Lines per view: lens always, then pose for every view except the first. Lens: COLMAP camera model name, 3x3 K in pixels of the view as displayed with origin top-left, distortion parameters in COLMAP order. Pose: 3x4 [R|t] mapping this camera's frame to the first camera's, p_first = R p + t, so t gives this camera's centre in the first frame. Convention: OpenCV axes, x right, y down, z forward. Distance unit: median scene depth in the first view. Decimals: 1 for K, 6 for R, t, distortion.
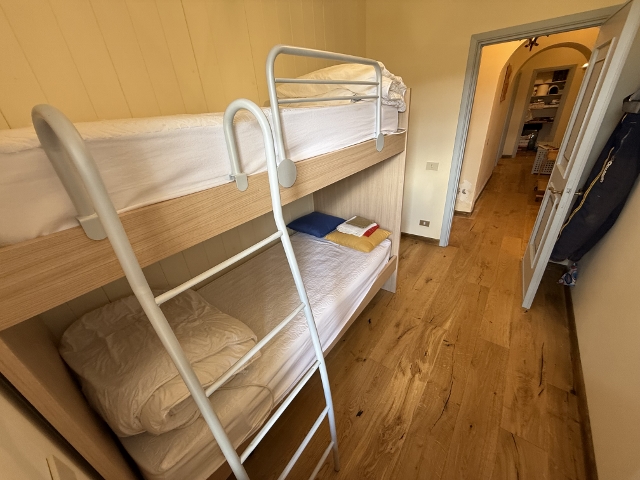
lens RADIAL K [[256.4, 0, 318.0], [0, 256.4, 240.1], [0, 0, 1]] dist [-0.000114, -0.000141]
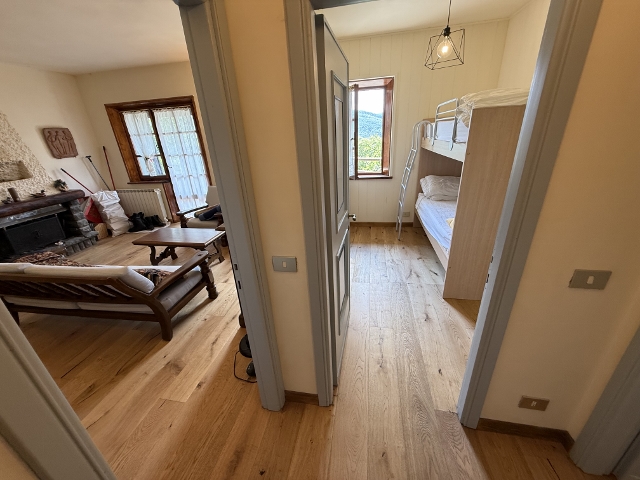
lens RADIAL K [[256.4, 0, 318.0], [0, 256.4, 240.1], [0, 0, 1]] dist [-0.000114, -0.000141]
pose [[-0.890497, 0.286439, -0.353508, 0.943595], [-0.088300, 0.653388, 0.751856, -0.616742], [0.446338, 0.700740, -0.556548, 1.062805]]
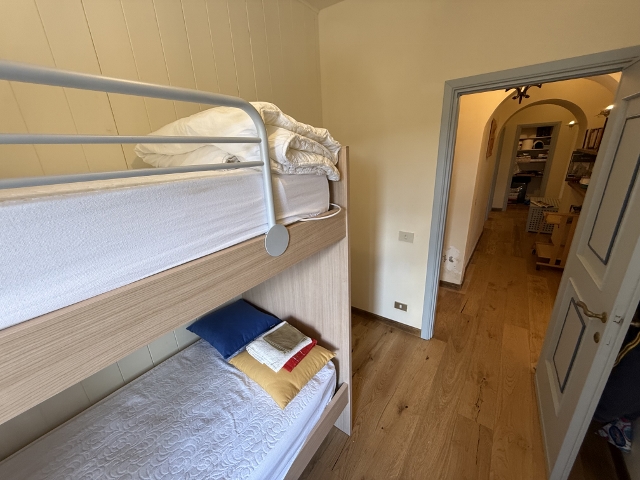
lens RADIAL K [[256.4, 0, 318.0], [0, 256.4, 240.1], [0, 0, 1]] dist [-0.000114, -0.000141]
pose [[0.999583, 0.024201, 0.015750, 0.175434], [-0.021664, 0.989191, -0.145020, -0.167485], [-0.019089, 0.144619, 0.989303, 0.253568]]
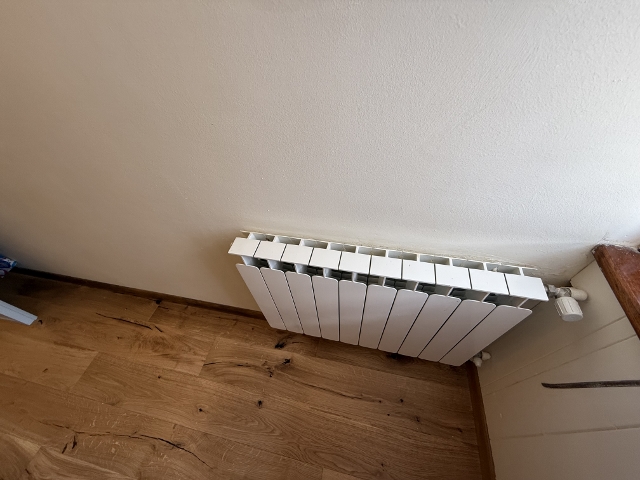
lens RADIAL K [[256.4, 0, 318.0], [0, 256.4, 240.1], [0, 0, 1]] dist [-0.000114, -0.000141]
pose [[-0.411047, -0.629234, 0.659625, 0.122440], [0.505232, 0.445044, 0.739376, 0.029111], [-0.758802, 0.637182, 0.134975, 0.126037]]
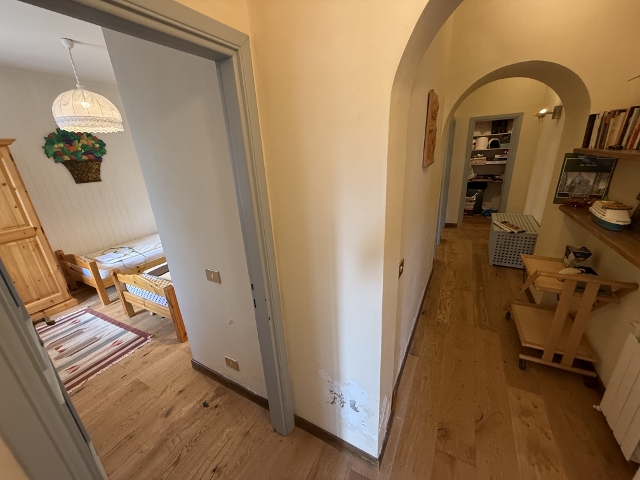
lens RADIAL K [[256.4, 0, 318.0], [0, 256.4, 240.1], [0, 0, 1]] dist [-0.000114, -0.000141]
pose [[0.990510, -0.026919, 0.134778, 0.657824], [0.046639, 0.988278, -0.145370, -0.506953], [-0.129285, 0.150276, 0.980154, 0.853623]]
